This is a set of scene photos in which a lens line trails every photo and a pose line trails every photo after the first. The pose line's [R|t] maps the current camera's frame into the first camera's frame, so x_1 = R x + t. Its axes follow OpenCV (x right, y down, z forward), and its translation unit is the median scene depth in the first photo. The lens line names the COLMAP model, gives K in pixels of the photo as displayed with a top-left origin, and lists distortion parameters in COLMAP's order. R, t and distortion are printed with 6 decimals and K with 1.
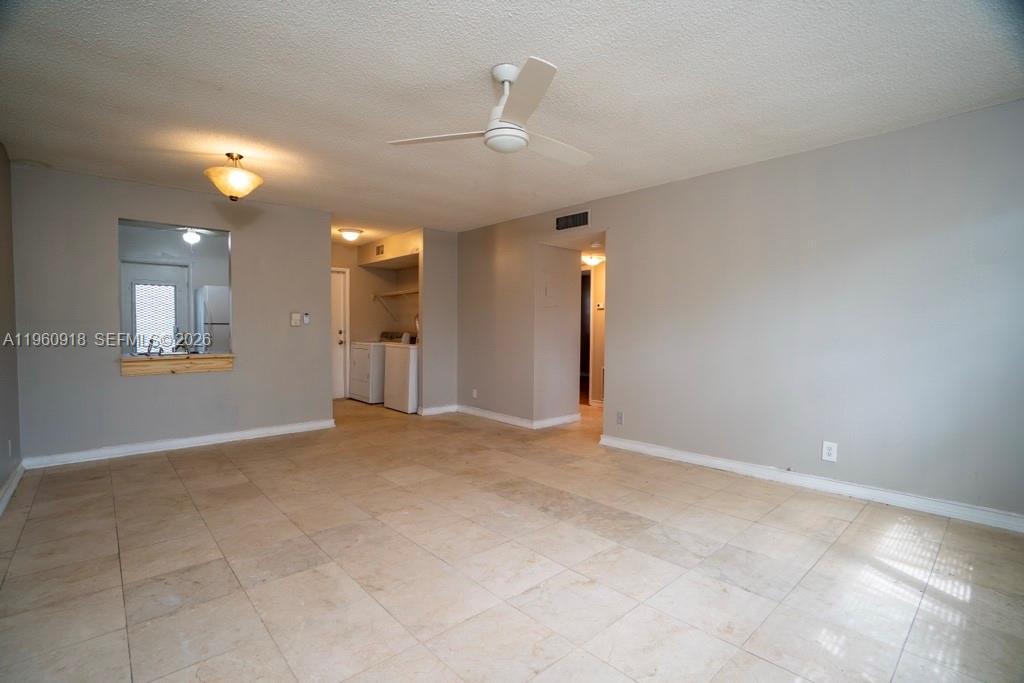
lens RADIAL K [[460.2, 0, 494.3], [0, 460.2, 345.6], [0, 0, 1]] dist [-0.064934, 0.033348]
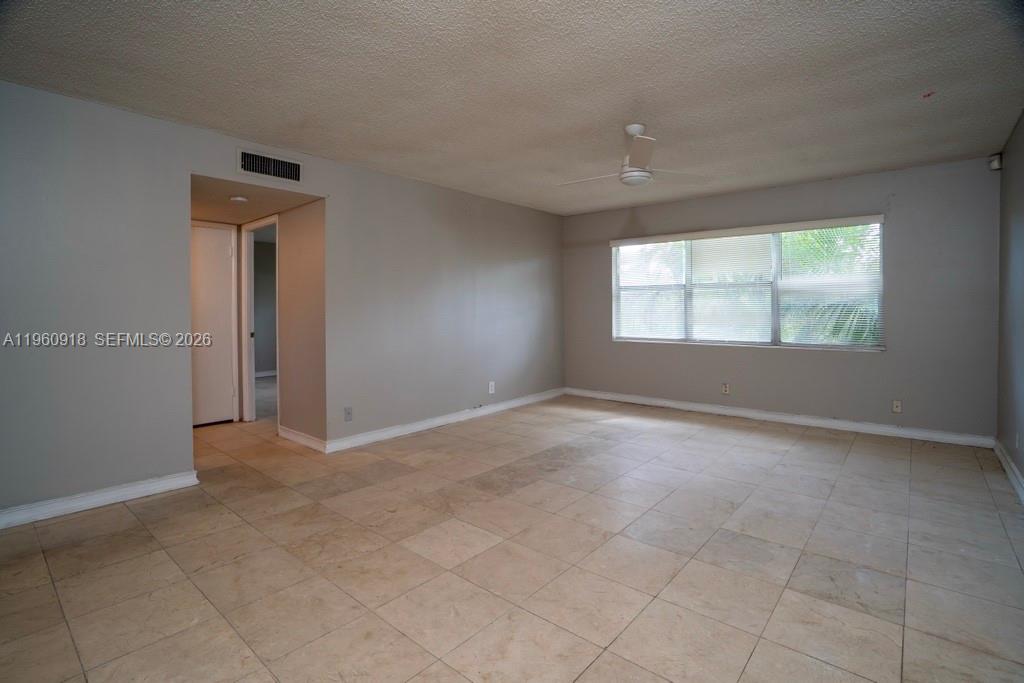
lens RADIAL K [[513.6, 0, 496.0], [0, 513.6, 314.0], [0, 0, 1]] dist [-0.061706, 0.027305]
pose [[-0.135262, -0.012533, 0.990731, -0.810019], [0.039652, 0.999050, 0.018052, -0.046632], [-0.990016, 0.041727, -0.134637, 0.915449]]
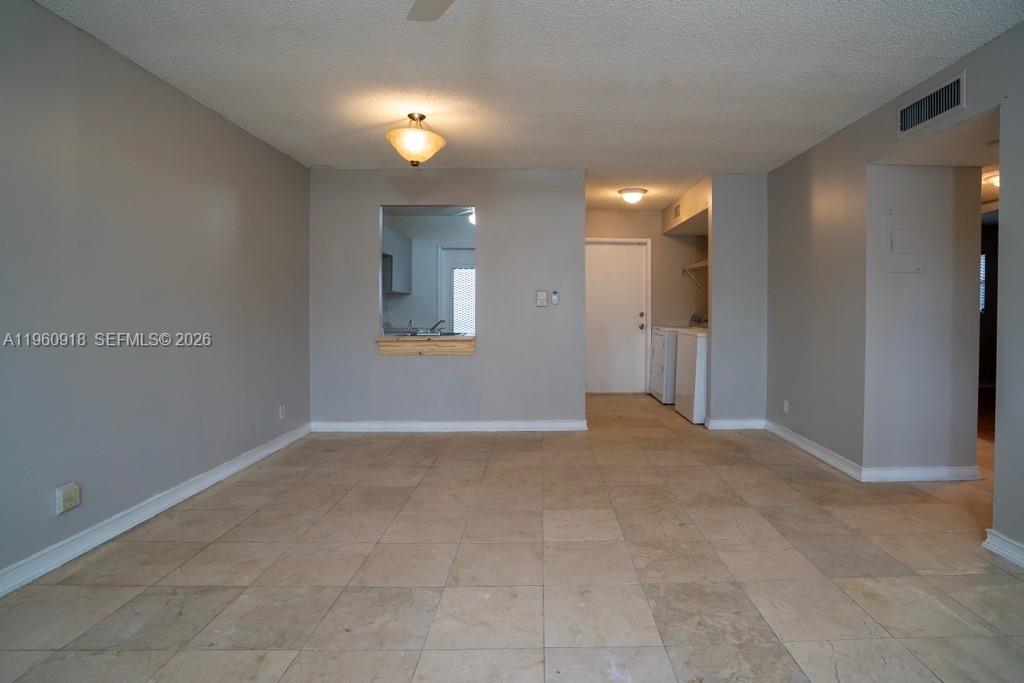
lens RADIAL K [[497.6, 0, 557.2], [0, 497.6, 315.2], [0, 0, 1]] dist [-0.055147, 0.019665]
pose [[0.784979, 0.004614, -0.619506, 0.214071], [-0.022723, 0.999514, -0.021349, -0.009703], [0.619106, 0.030835, 0.784702, 0.356608]]
